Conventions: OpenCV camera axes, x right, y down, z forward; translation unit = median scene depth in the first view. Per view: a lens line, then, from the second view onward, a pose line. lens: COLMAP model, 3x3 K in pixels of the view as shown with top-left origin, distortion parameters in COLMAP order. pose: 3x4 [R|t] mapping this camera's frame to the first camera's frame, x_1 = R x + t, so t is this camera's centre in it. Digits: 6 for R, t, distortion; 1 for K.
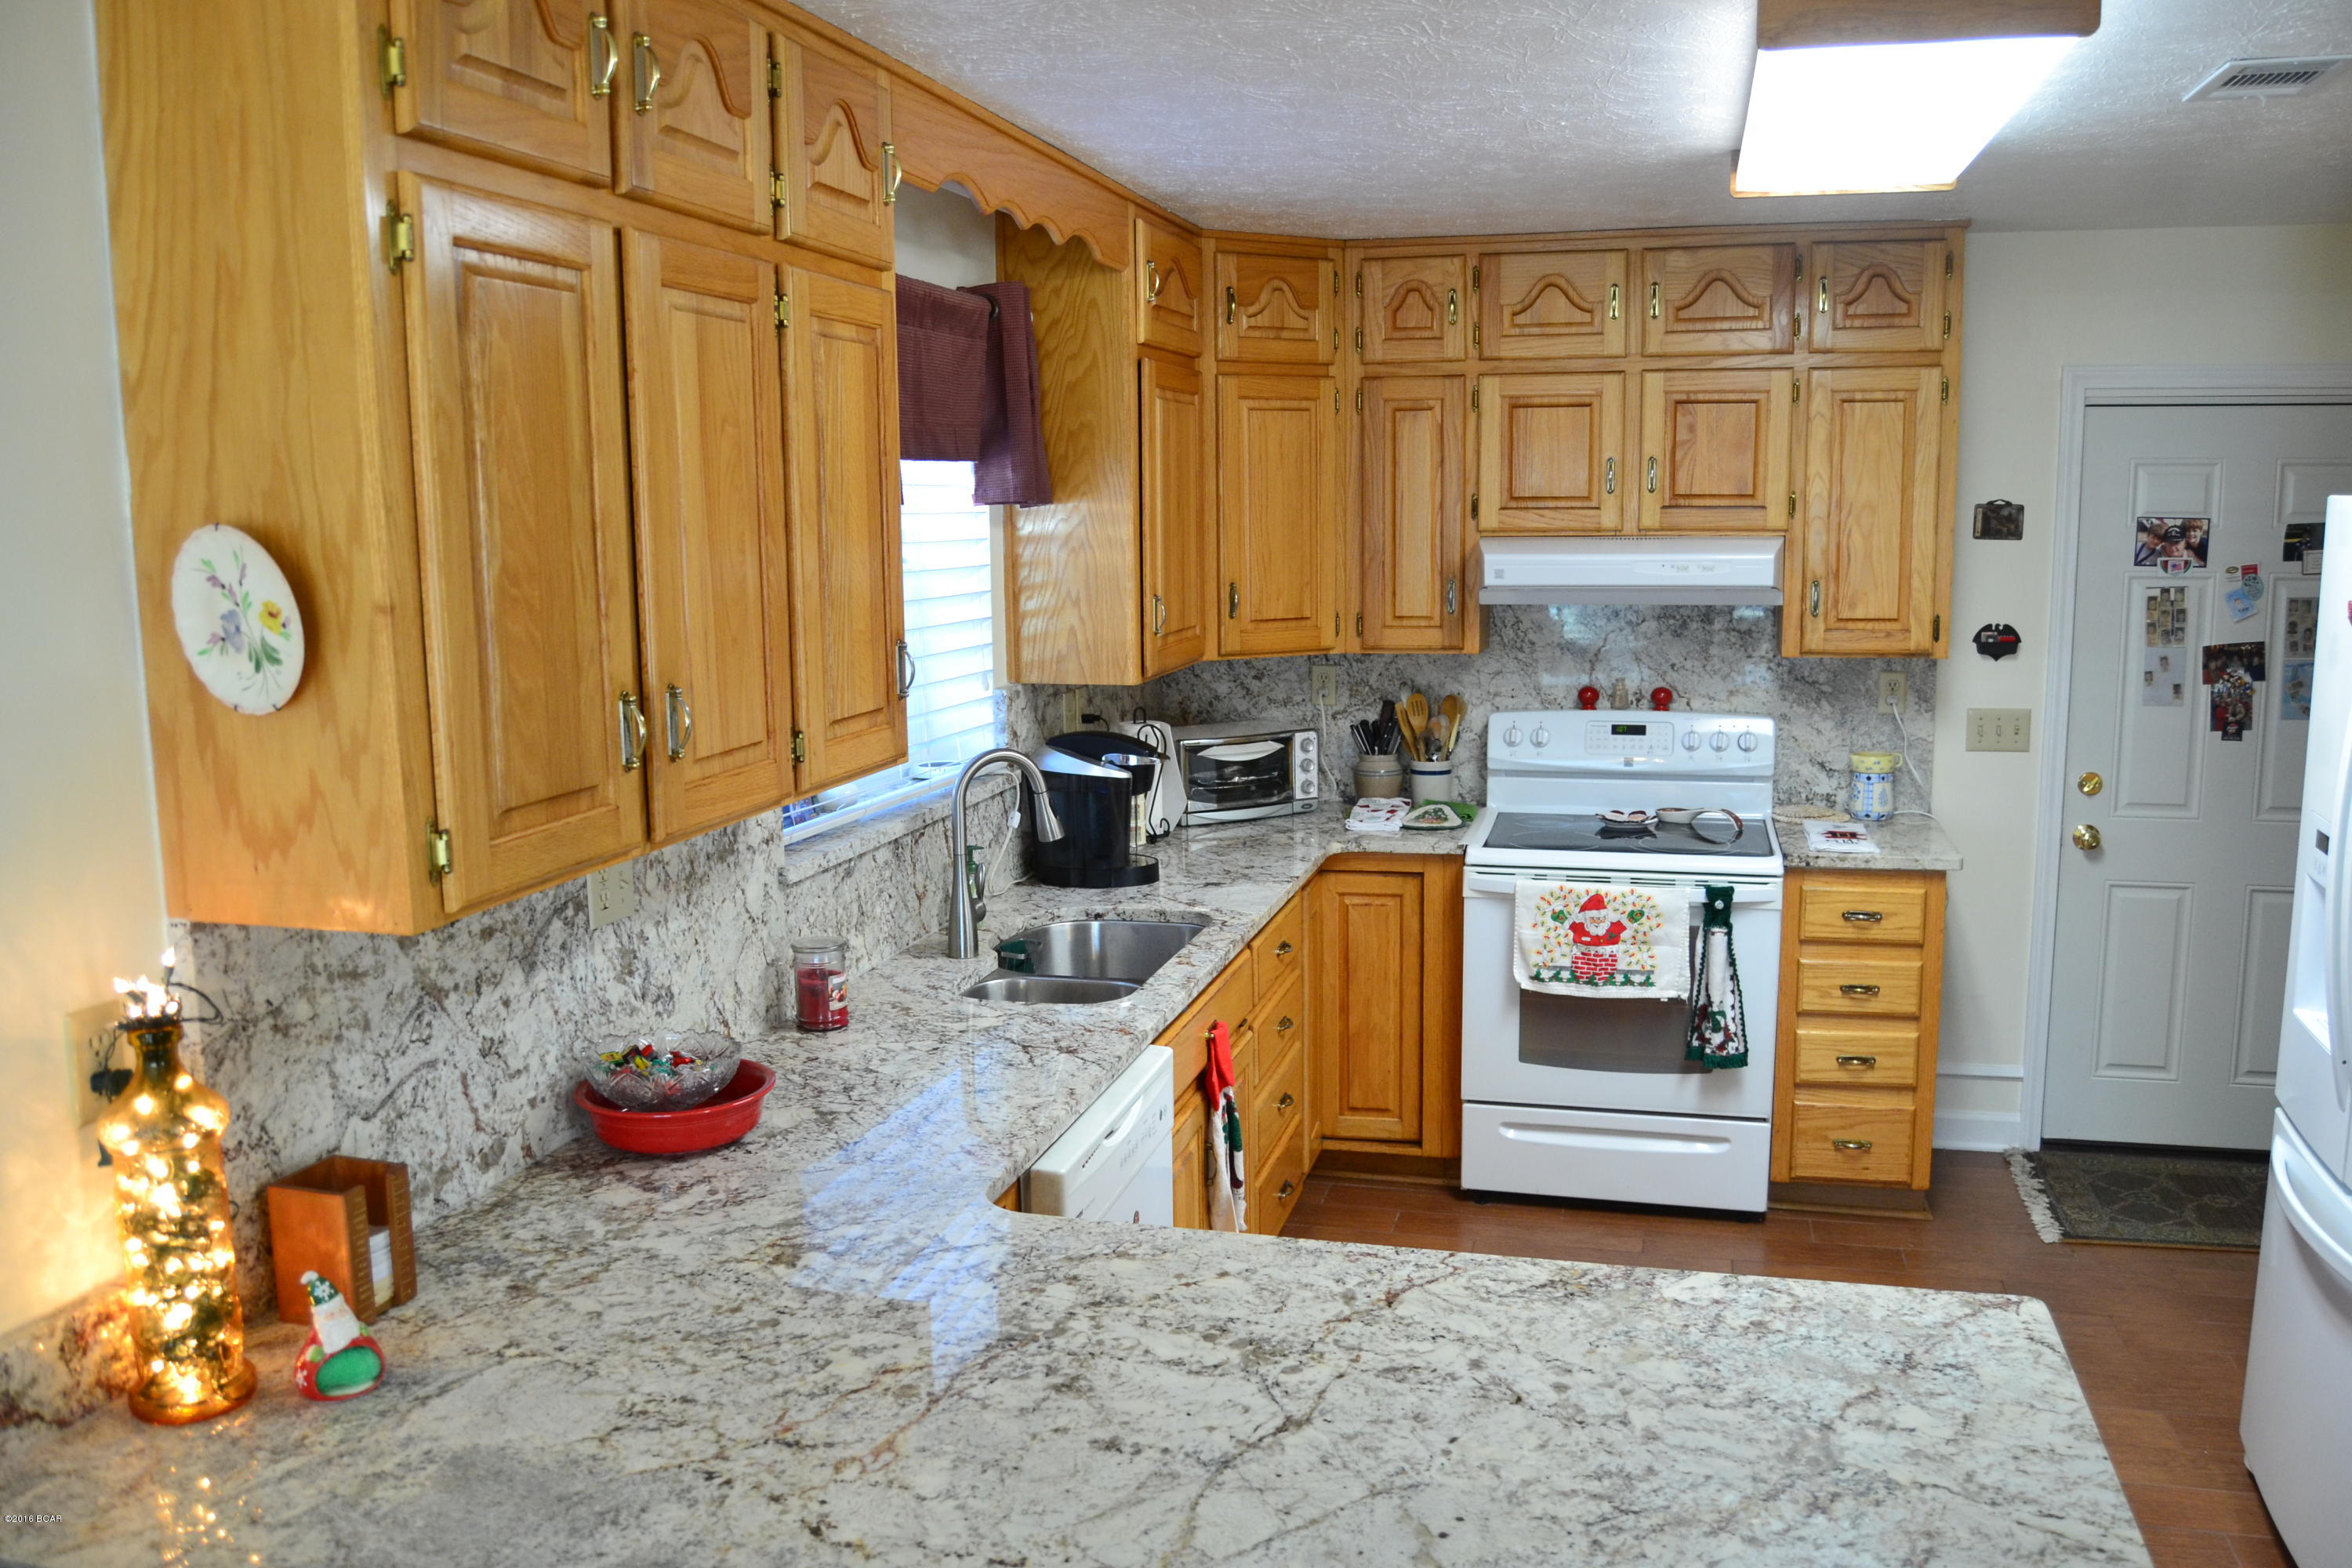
lens RADIAL K [[1867.3, 0, 1186.8], [0, 1867.3, 793.4], [0, 0, 1]] dist [-0.097938, 0.044152]
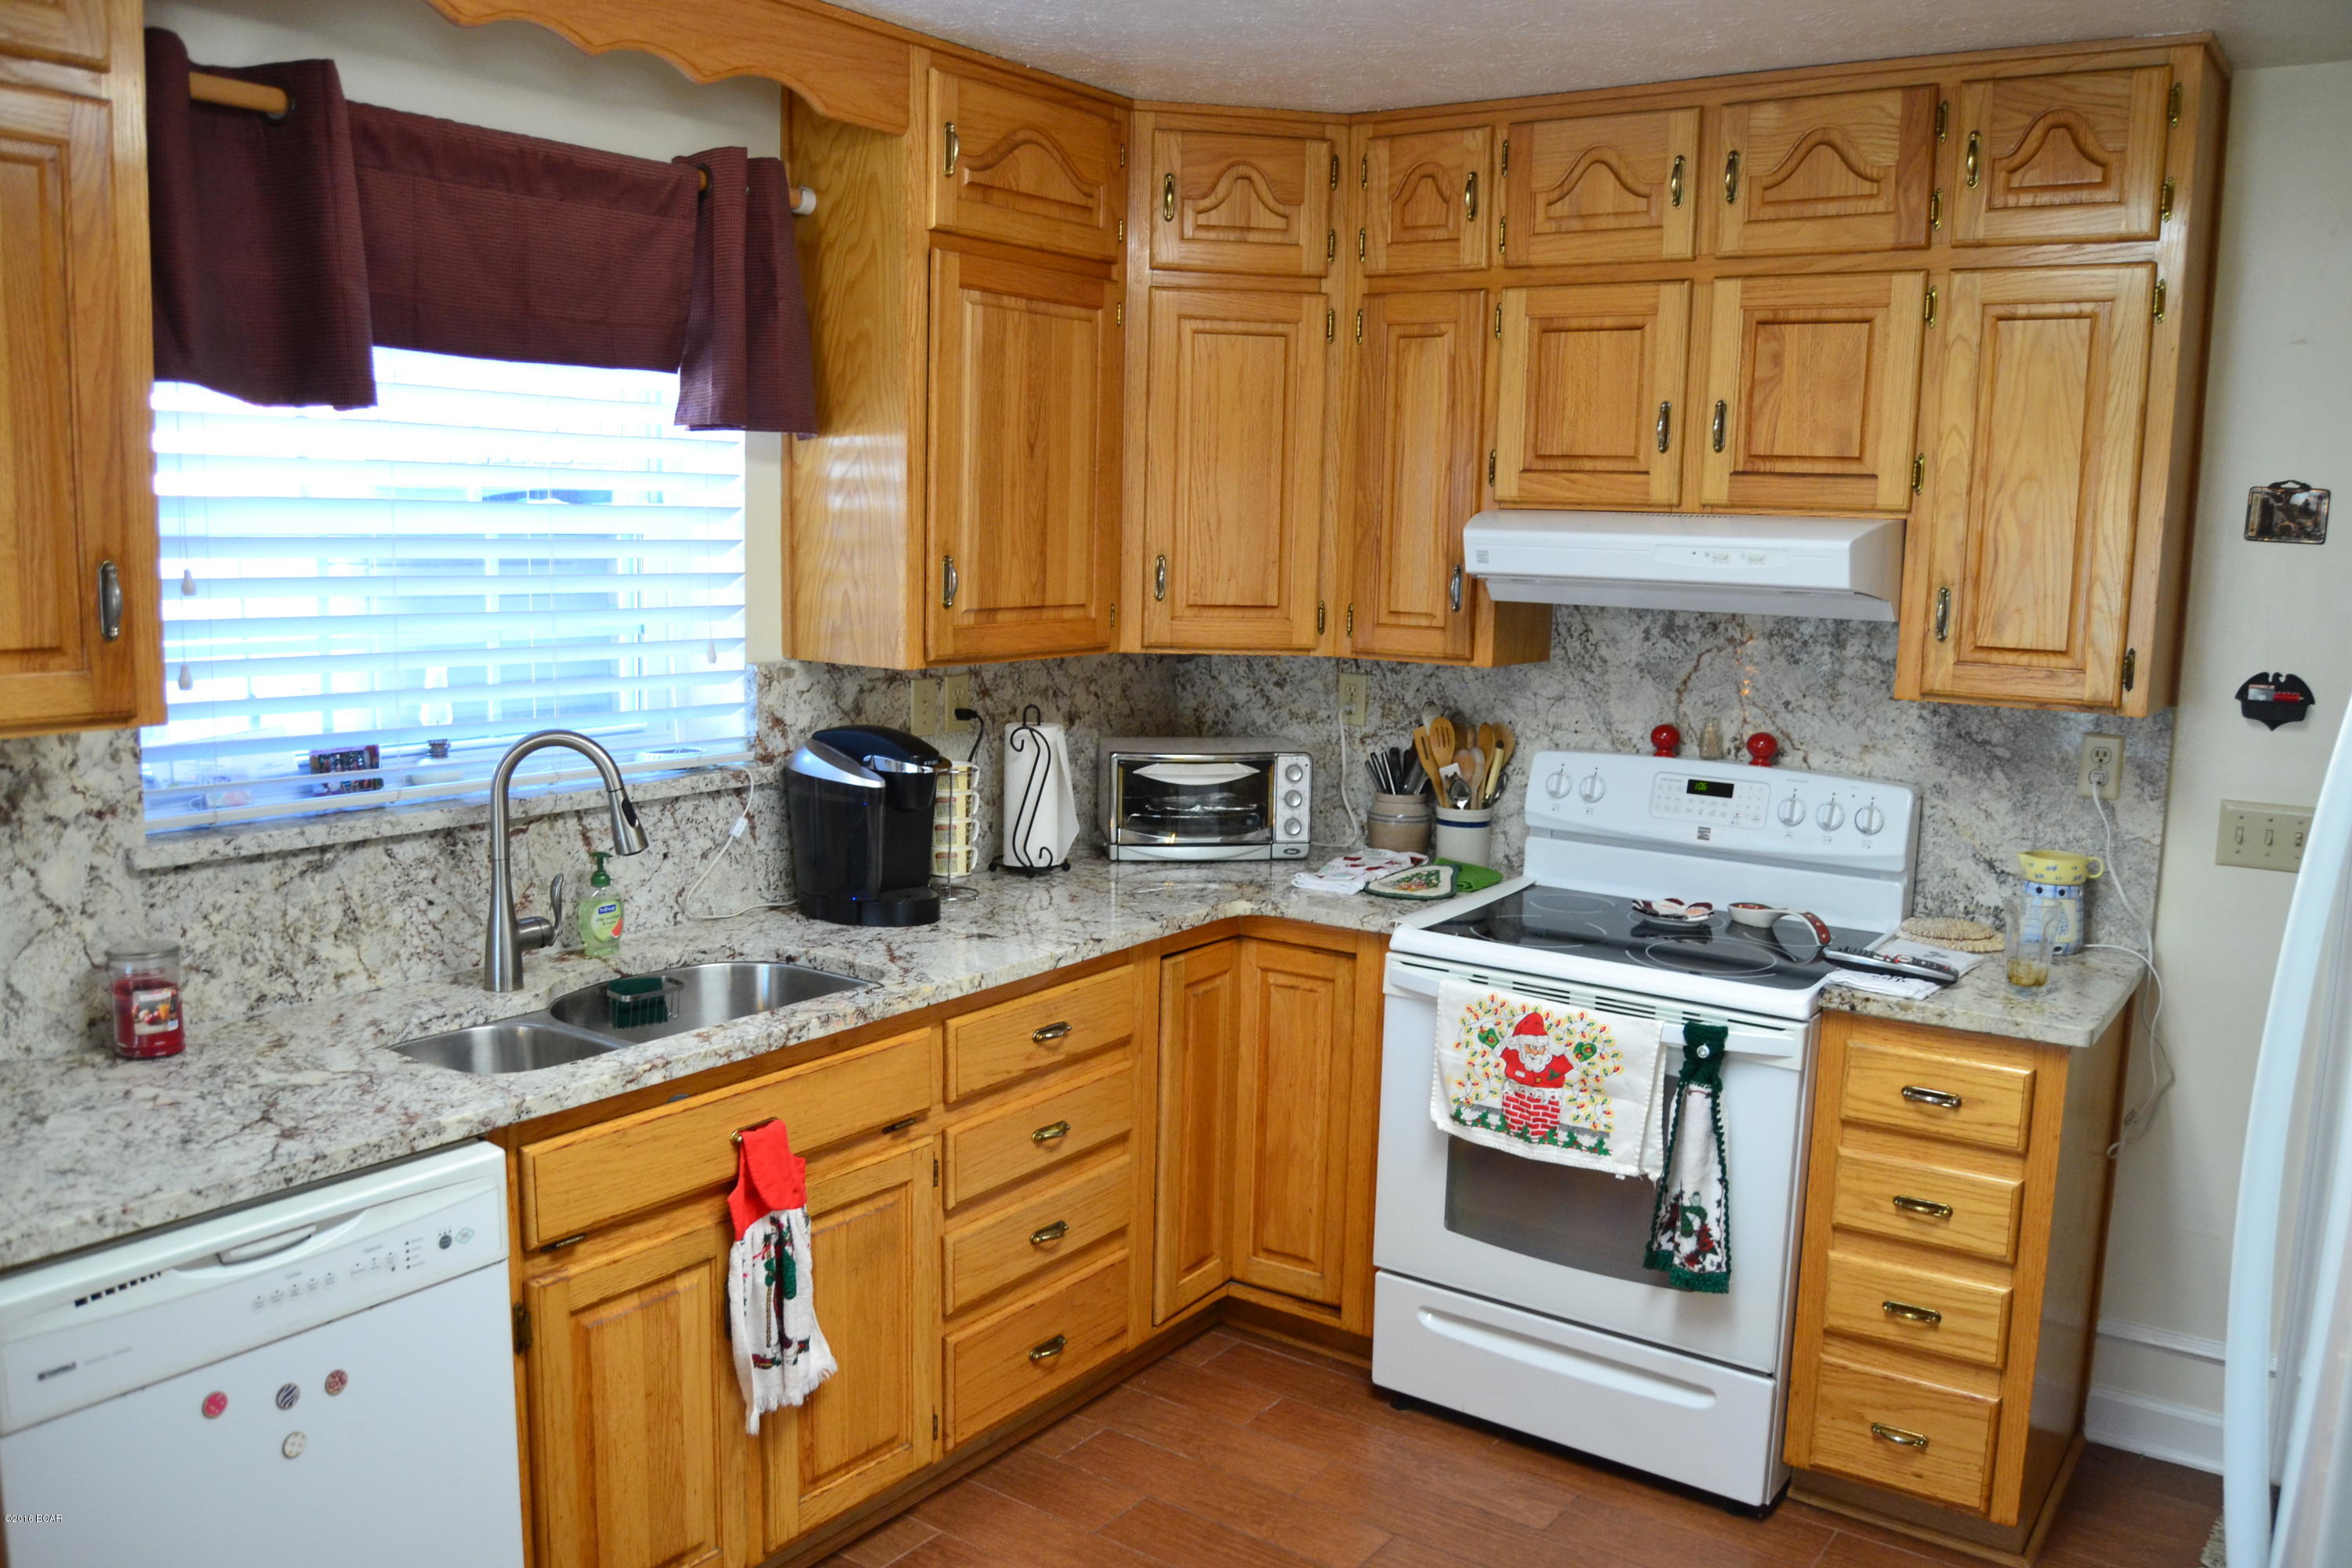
lens RADIAL K [[1867.3, 0, 1186.8], [0, 1867.3, 793.4], [0, 0, 1]] dist [-0.097938, 0.044152]
pose [[0.935873, 0.087428, -0.341319, 0.331029], [-0.090625, 0.995863, 0.006603, -0.021228], [0.340485, 0.024752, 0.939924, 0.293756]]
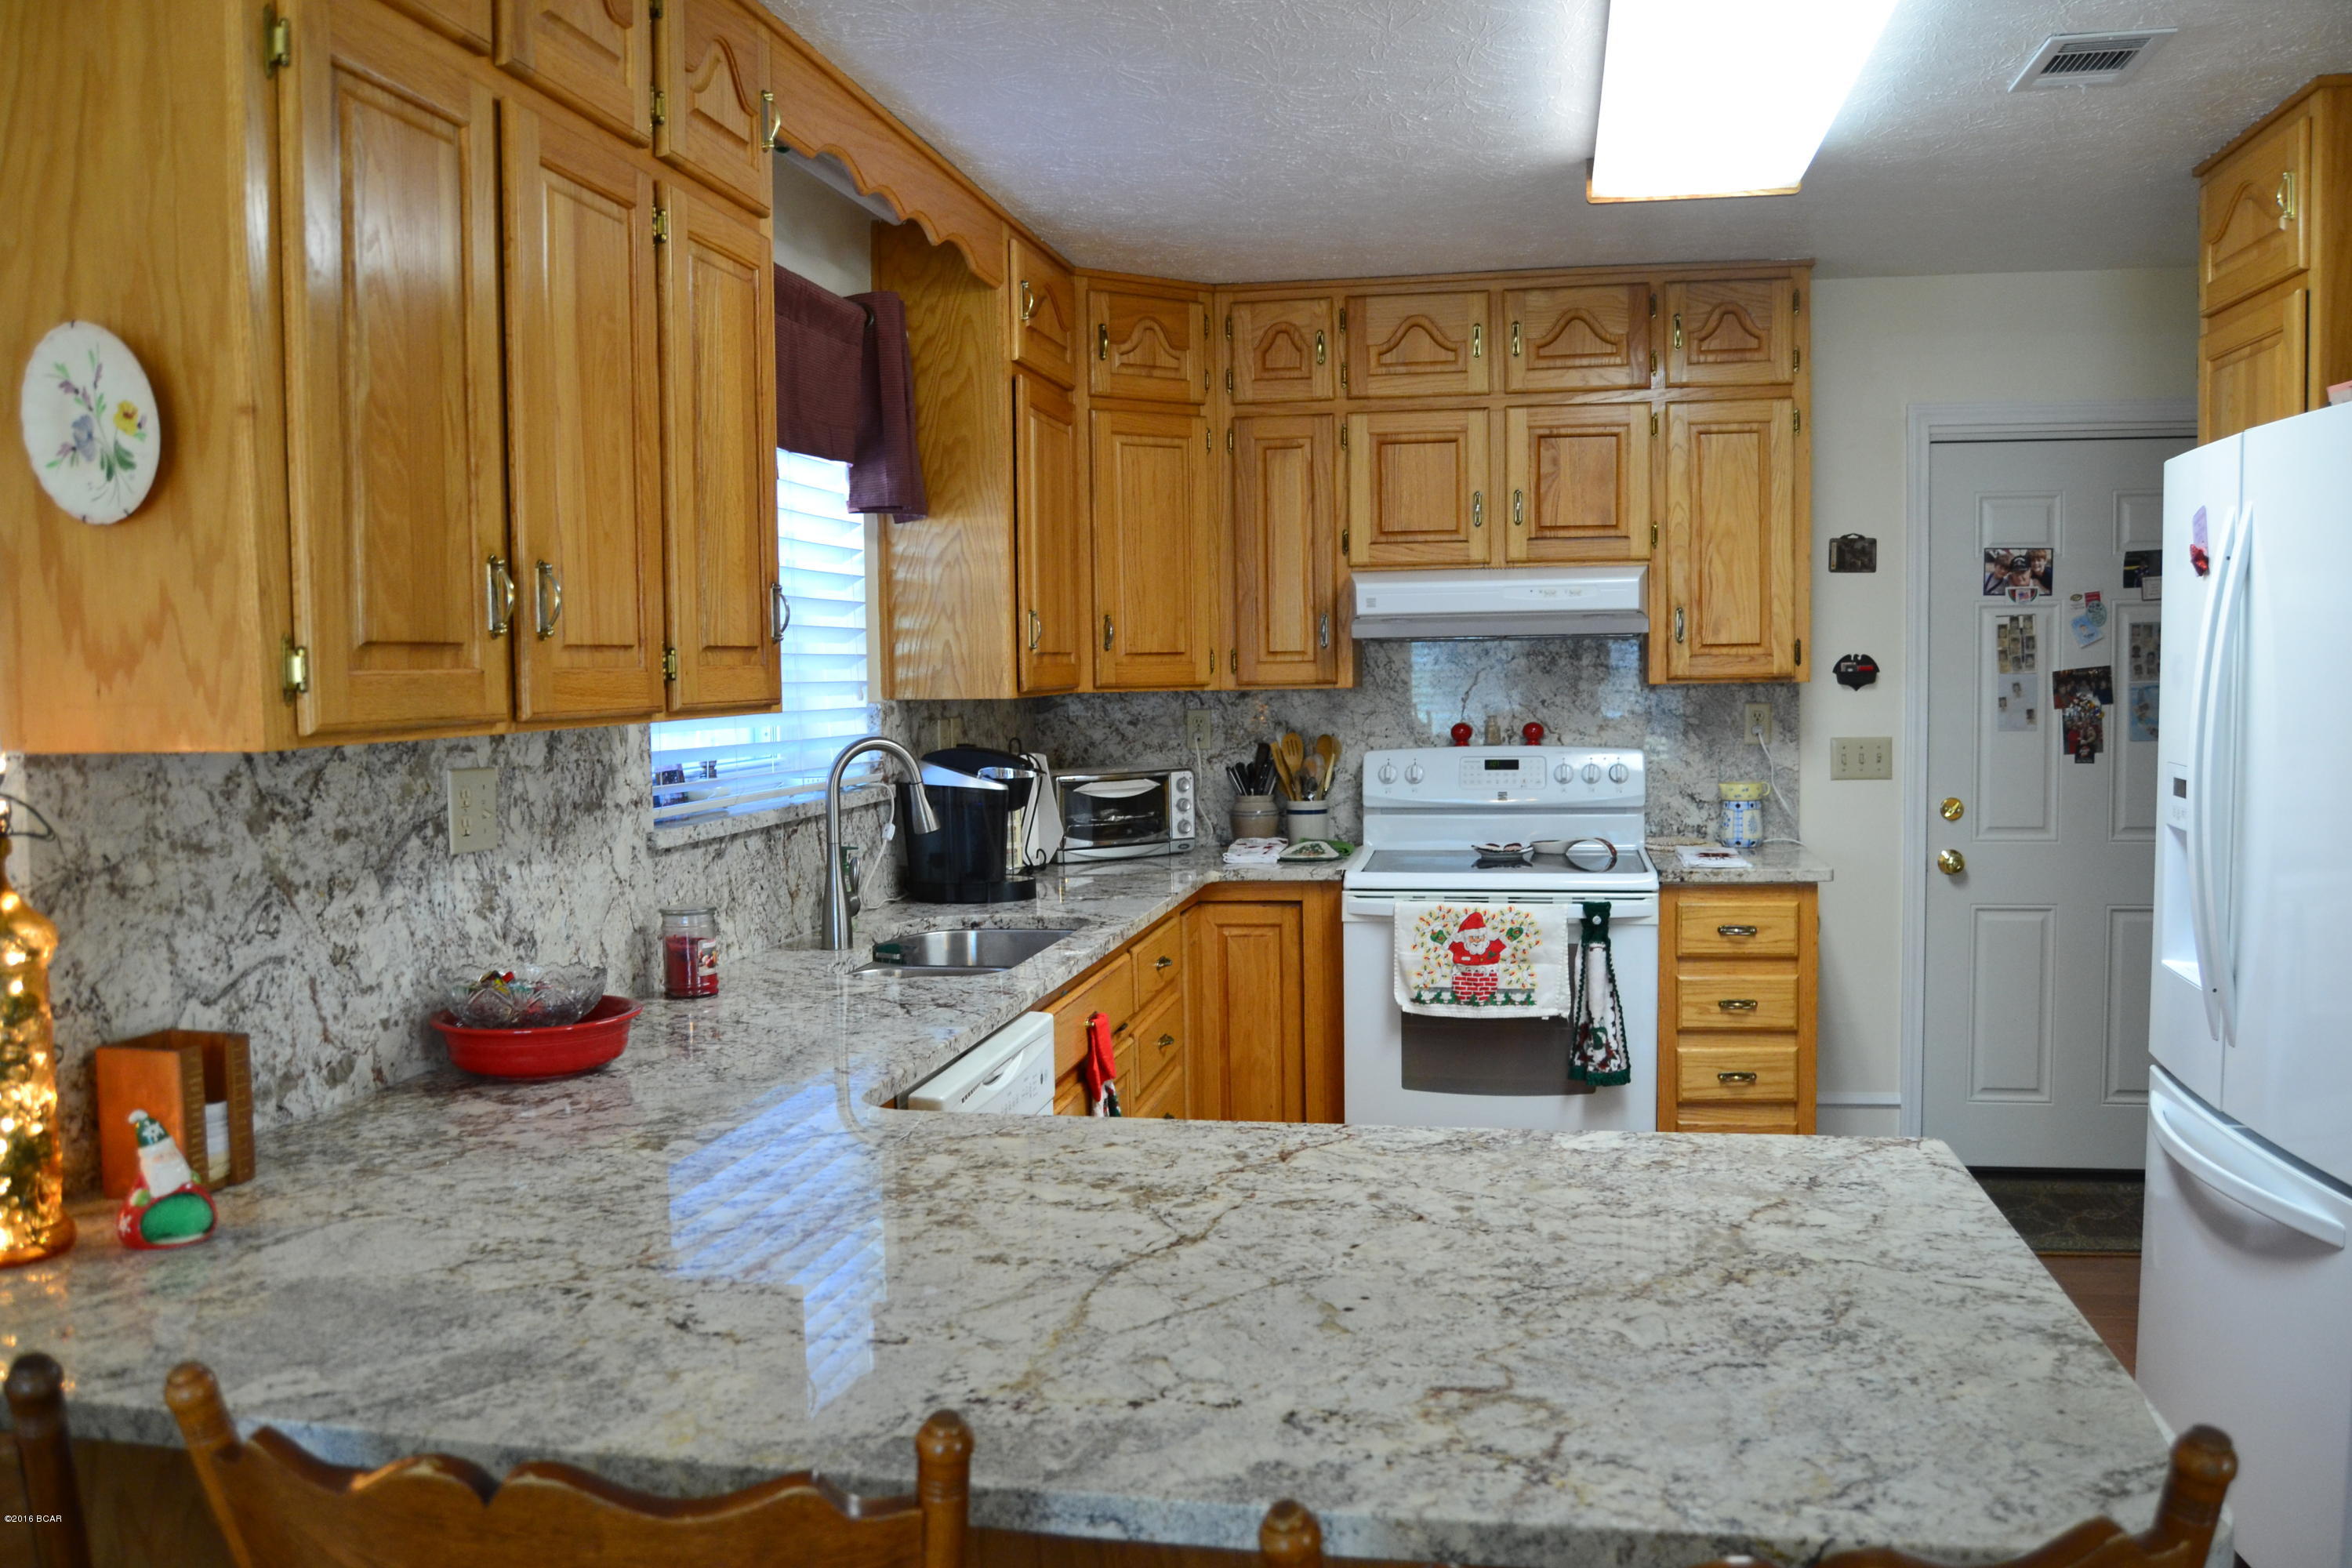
lens RADIAL K [[1867.3, 0, 1186.8], [0, 1867.3, 793.4], [0, 0, 1]] dist [-0.097938, 0.044152]
pose [[0.997582, -0.008110, 0.069023, -0.002866], [0.014122, 0.996102, -0.087068, 0.075588], [-0.068048, 0.087832, 0.993808, 0.009179]]
